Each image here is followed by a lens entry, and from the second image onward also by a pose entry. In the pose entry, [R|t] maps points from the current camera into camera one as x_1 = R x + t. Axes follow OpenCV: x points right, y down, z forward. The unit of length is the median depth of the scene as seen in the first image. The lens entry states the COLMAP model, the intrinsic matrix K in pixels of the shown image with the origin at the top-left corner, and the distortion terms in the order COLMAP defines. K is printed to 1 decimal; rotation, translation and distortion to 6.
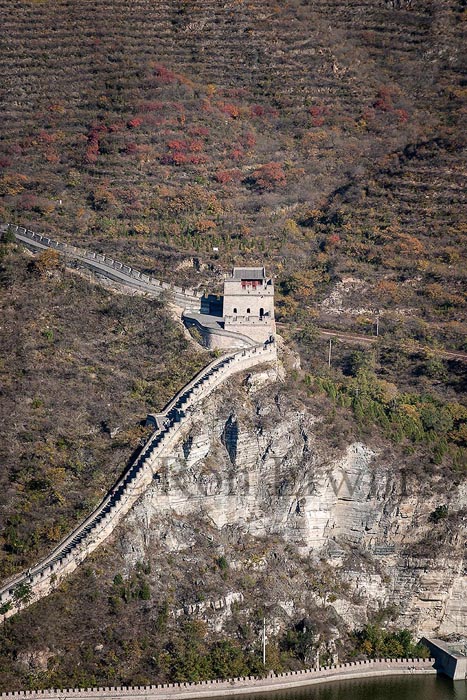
lens RADIAL K [[3041.4, 0, 236.0], [0, 3041.4, 351.0], [0, 0, 1]] dist [0.567019, 0.000000]
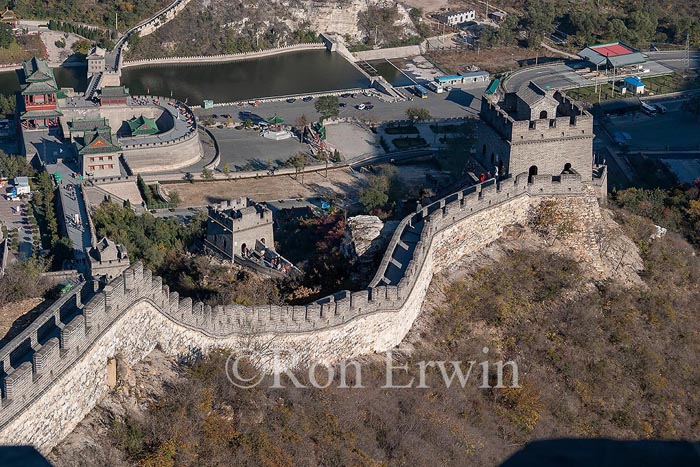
lens RADIAL K [[1716.7, 0, 382.0], [0, 1716.7, 226.0], [0, 0, 1]] dist [-0.009257, 0.000000]
pose [[0.997689, -0.009475, 0.067283, 0.014308], [-0.007403, 0.969179, 0.246247, -0.103747], [-0.067542, -0.246176, 0.966869, -0.428171]]
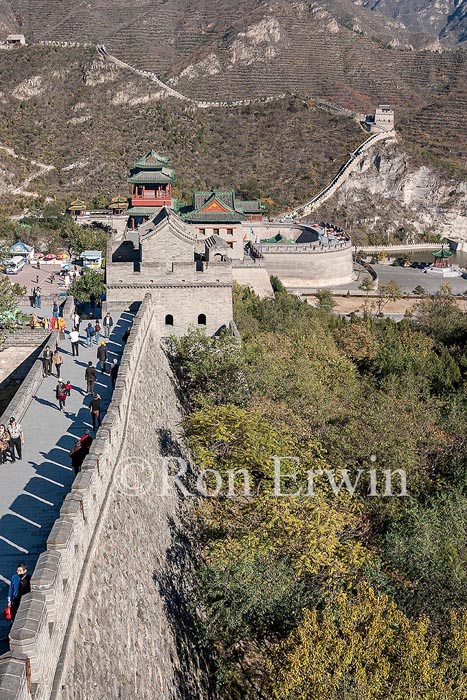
lens RADIAL K [[877.3, 0, 248.7], [0, 877.3, 326.1], [0, 0, 1]] dist [-0.084923, 0.000000]
pose [[0.994212, 0.044746, -0.097680, -0.033514], [-0.033938, 0.993393, 0.109627, 0.092378], [0.101940, -0.105677, 0.989162, 0.199015]]
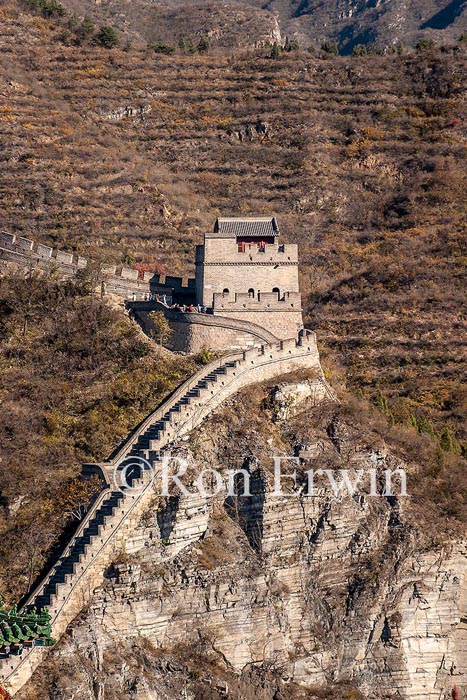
lens RADIAL K [[4019.7, 0, 233.0], [0, 4019.7, 349.6], [0, 0, 1]] dist [0.340583, 0.000000]
pose [[0.994105, -0.011800, 0.107779, -0.077227], [0.027738, 0.988658, -0.147602, 0.103165], [-0.104815, 0.149721, 0.983157, 0.326750]]
